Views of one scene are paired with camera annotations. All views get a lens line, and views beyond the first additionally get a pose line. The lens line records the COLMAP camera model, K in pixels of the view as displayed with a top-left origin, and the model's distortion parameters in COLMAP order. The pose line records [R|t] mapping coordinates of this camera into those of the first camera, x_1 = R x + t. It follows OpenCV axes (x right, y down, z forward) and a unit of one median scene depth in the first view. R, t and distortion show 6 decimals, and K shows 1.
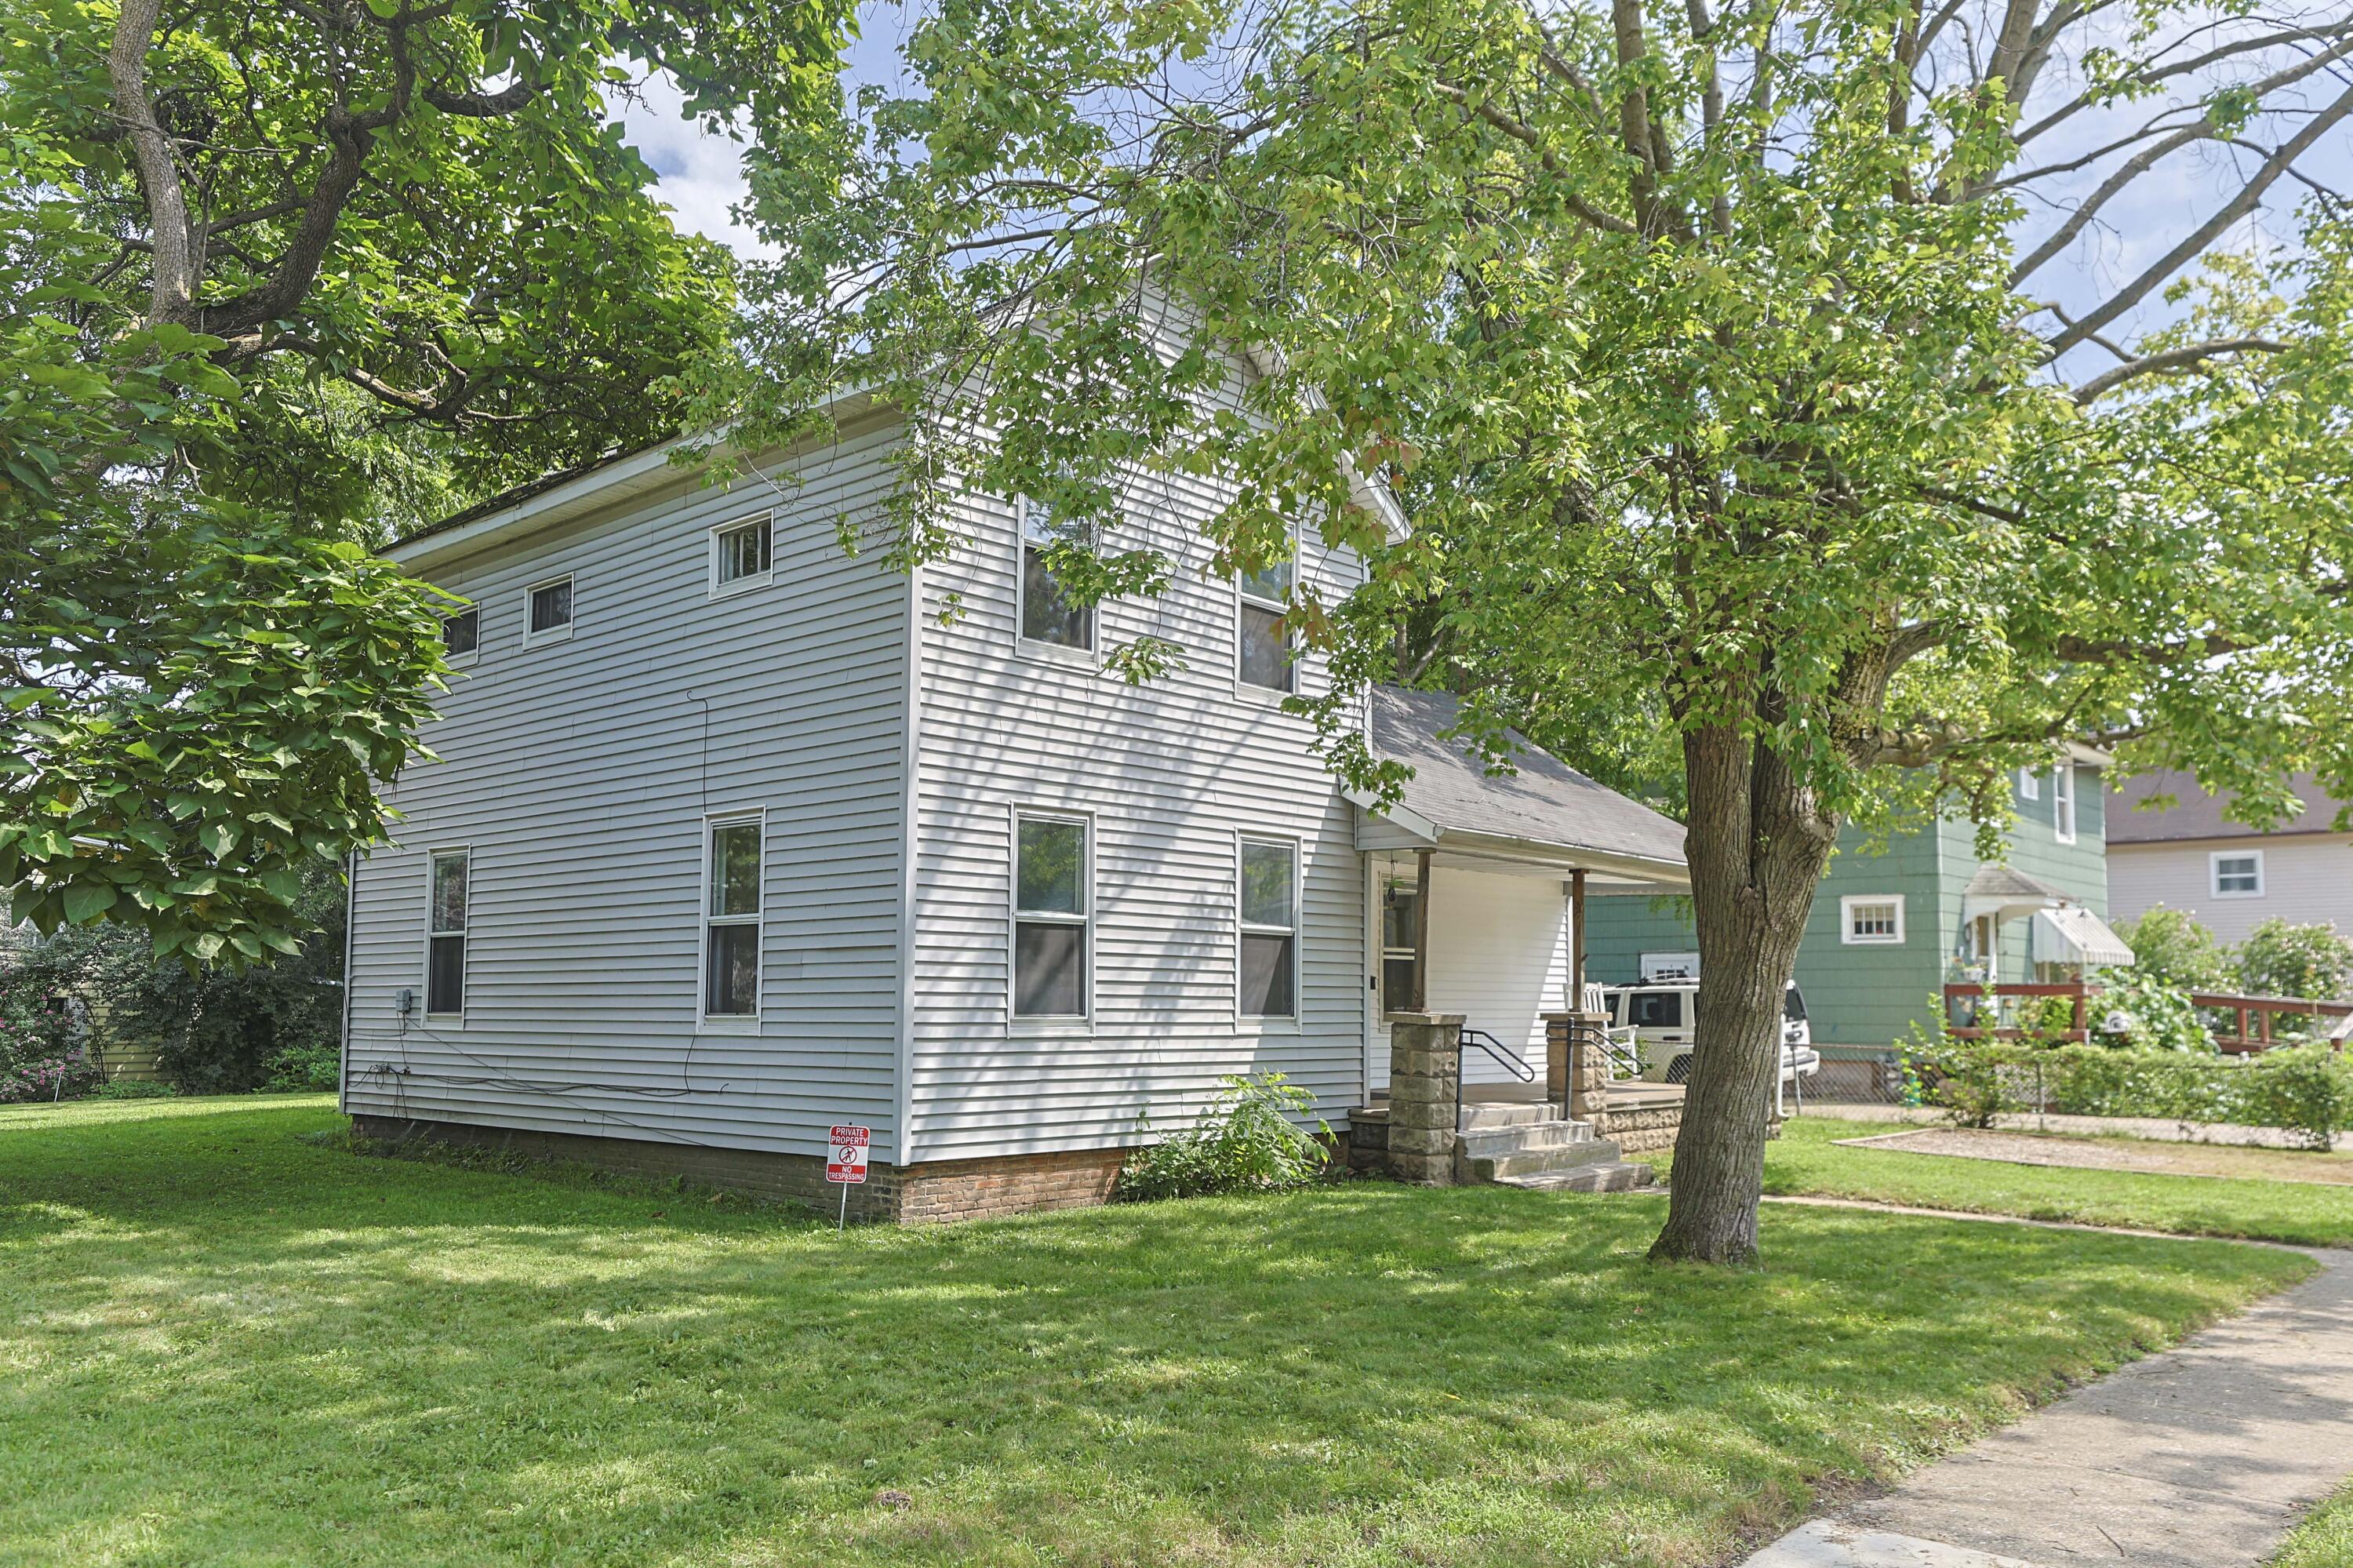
lens RADIAL K [[1721.9, 0, 1281.1], [0, 1721.9, 893.8], [0, 0, 1]] dist [0.015773, -0.014204]
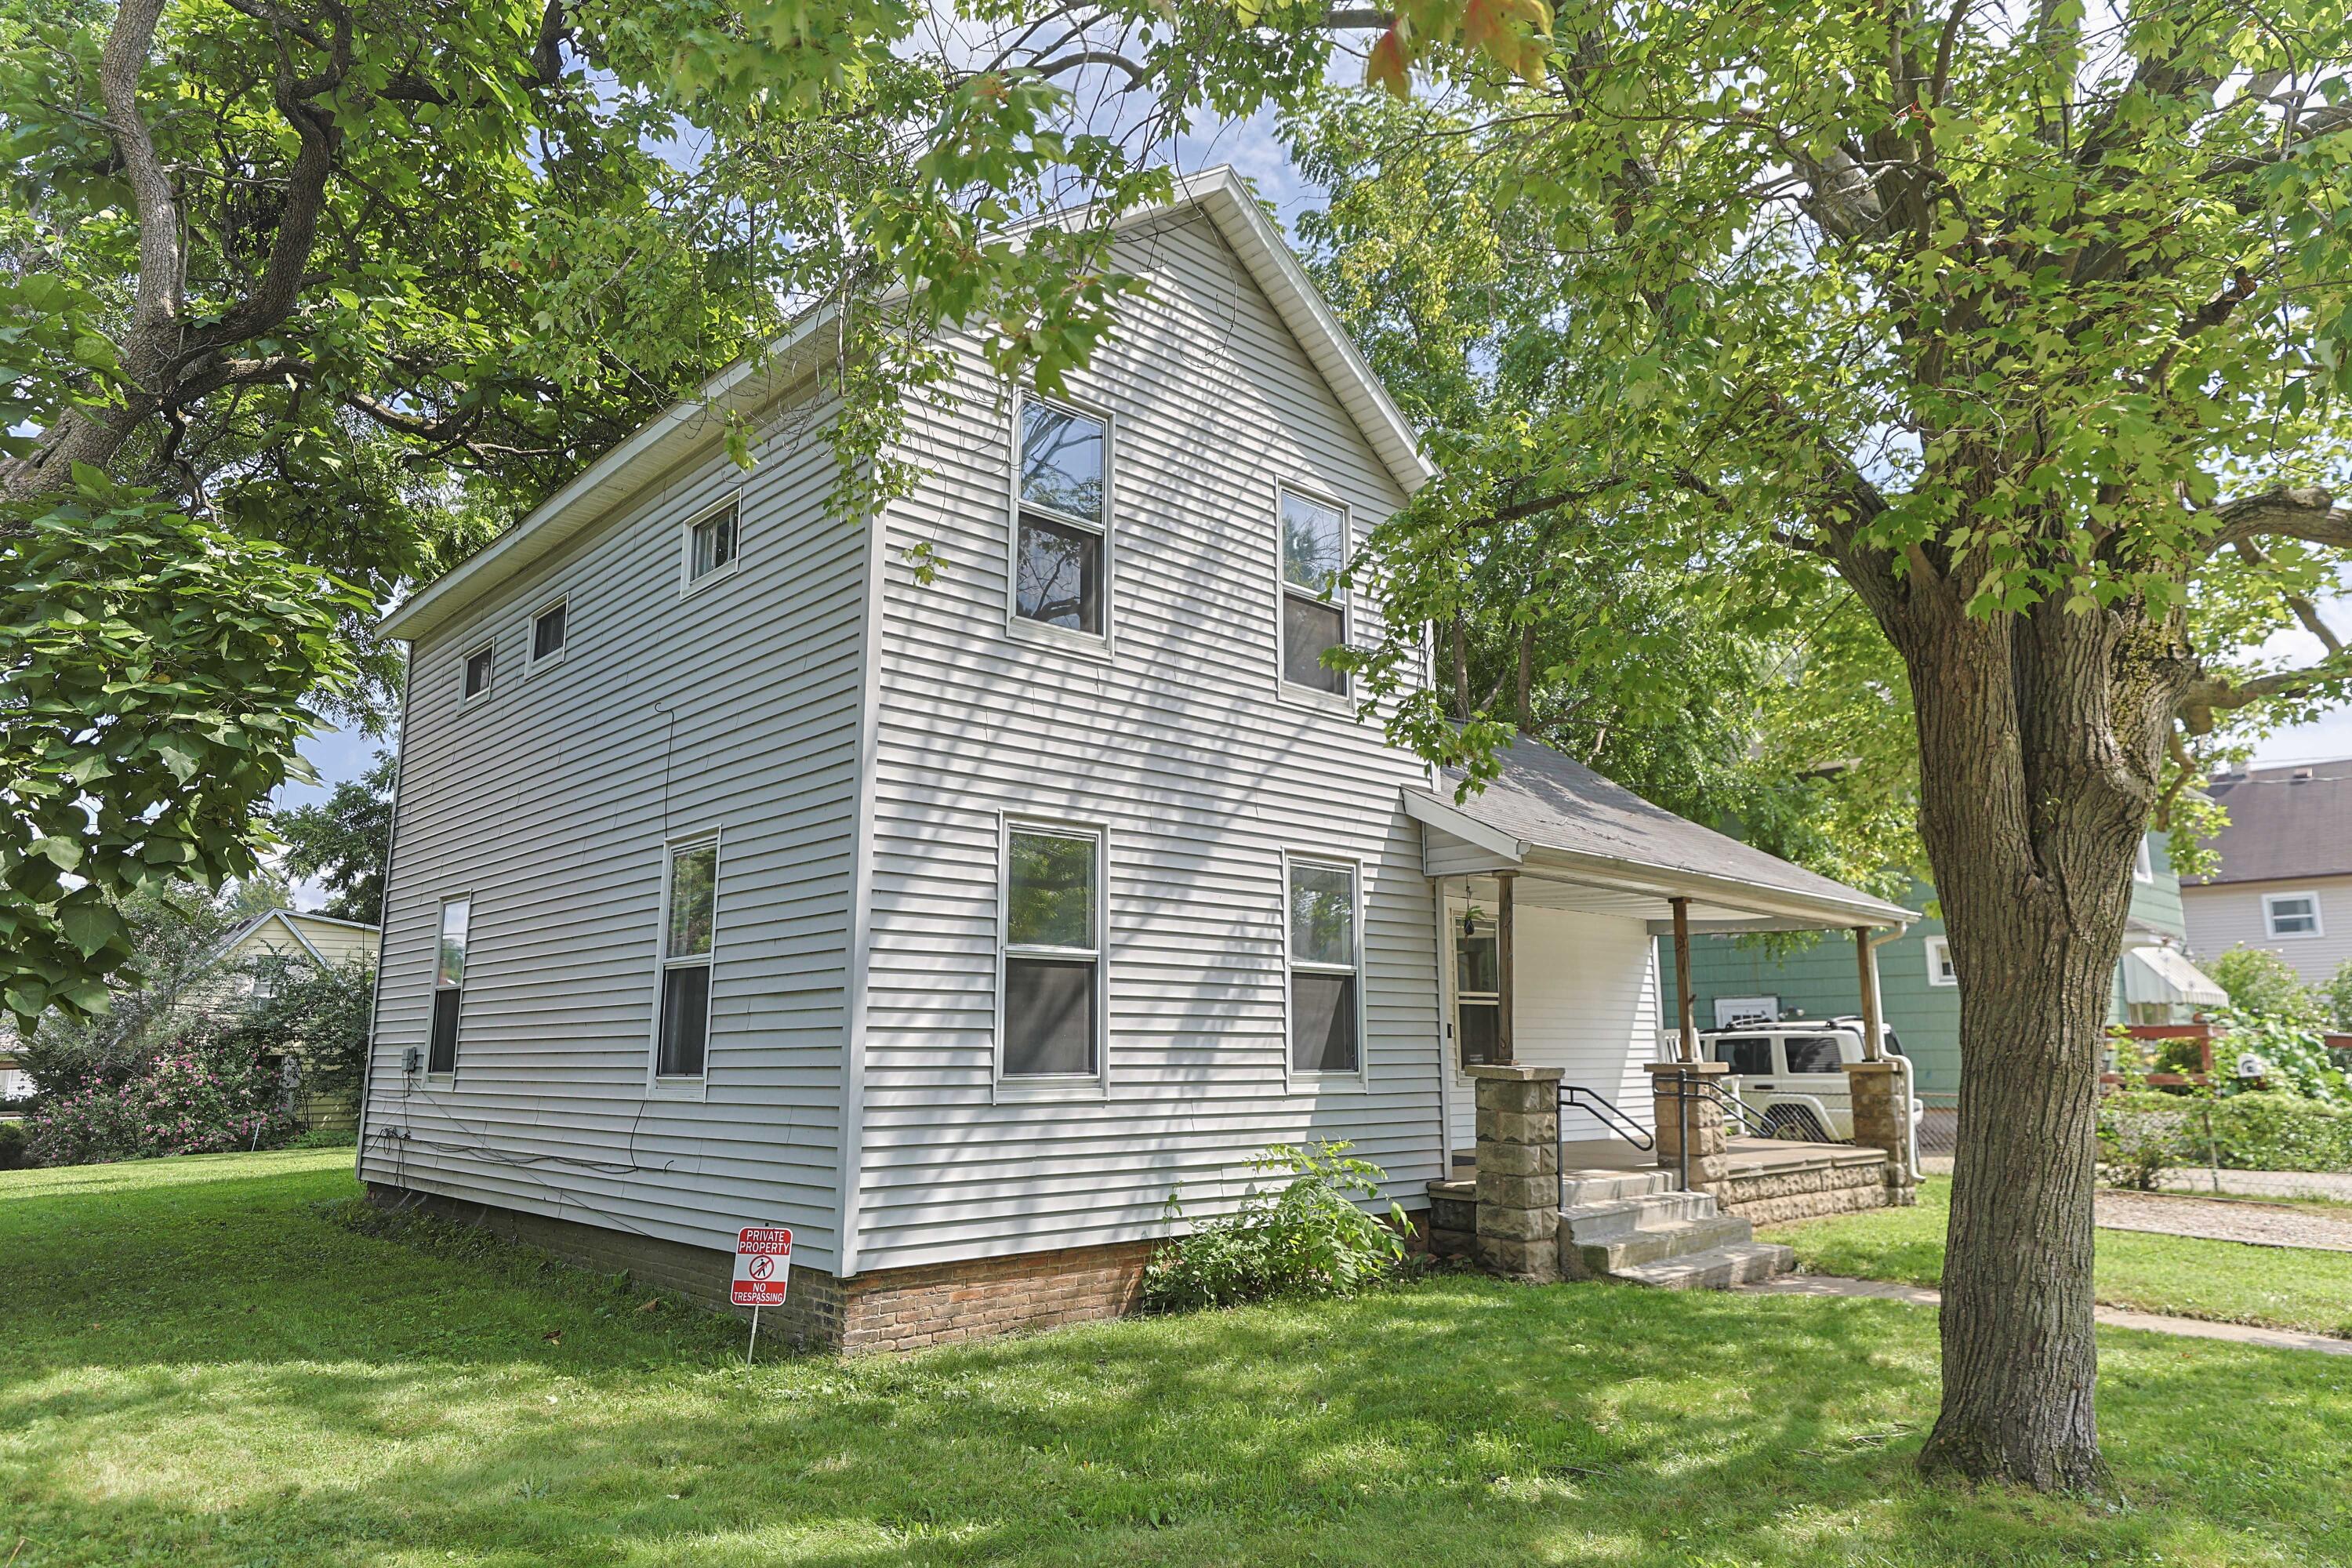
lens RADIAL K [[1425.4, 0, 1210.7], [0, 1425.4, 802.2], [0, 0, 1]] dist [-0.005506, 0.006624]
pose [[0.994638, -0.026000, -0.100096, 0.009799], [0.014923, 0.993835, -0.109863, 0.016982], [0.102335, 0.107780, 0.988894, 0.311180]]
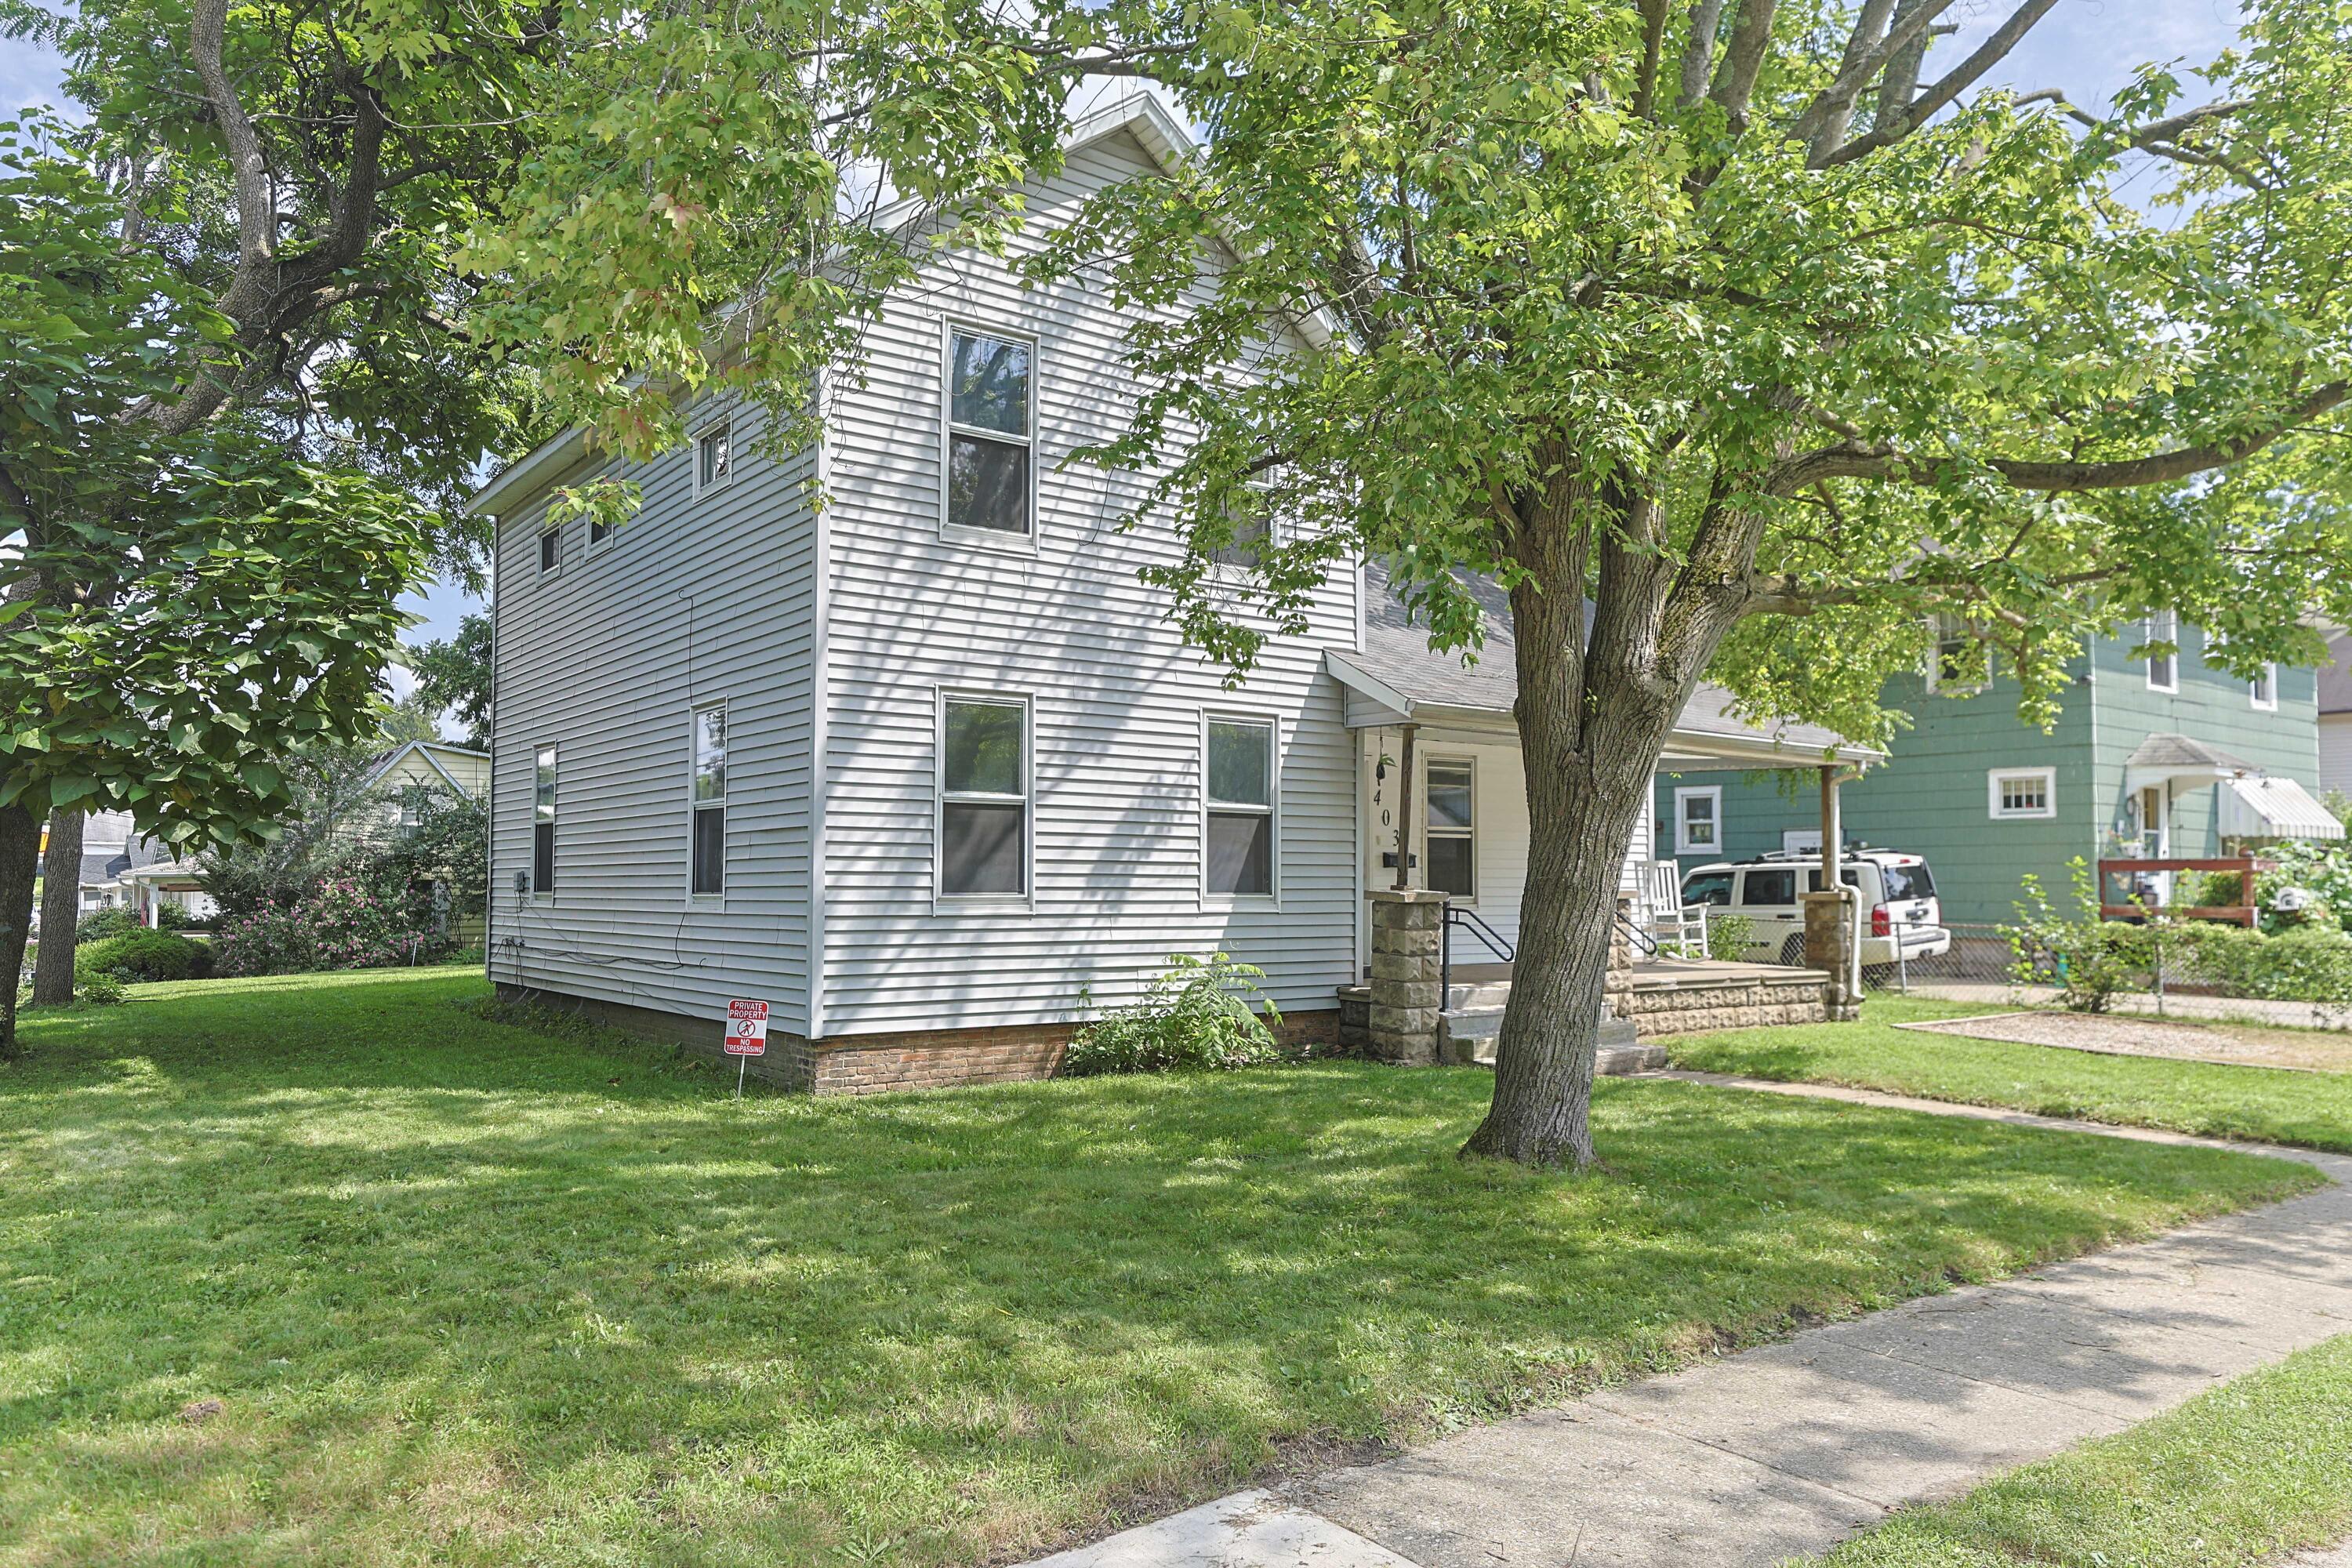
lens RADIAL K [[1572.6, 0, 1261.7], [0, 1572.6, 842.9], [0, 0, 1]] dist [0.001453, -0.001413]
pose [[0.981091, -0.007830, -0.193387, 0.193665], [0.015157, 0.999221, 0.036439, 0.008290], [0.192951, -0.038682, 0.980446, 0.110258]]
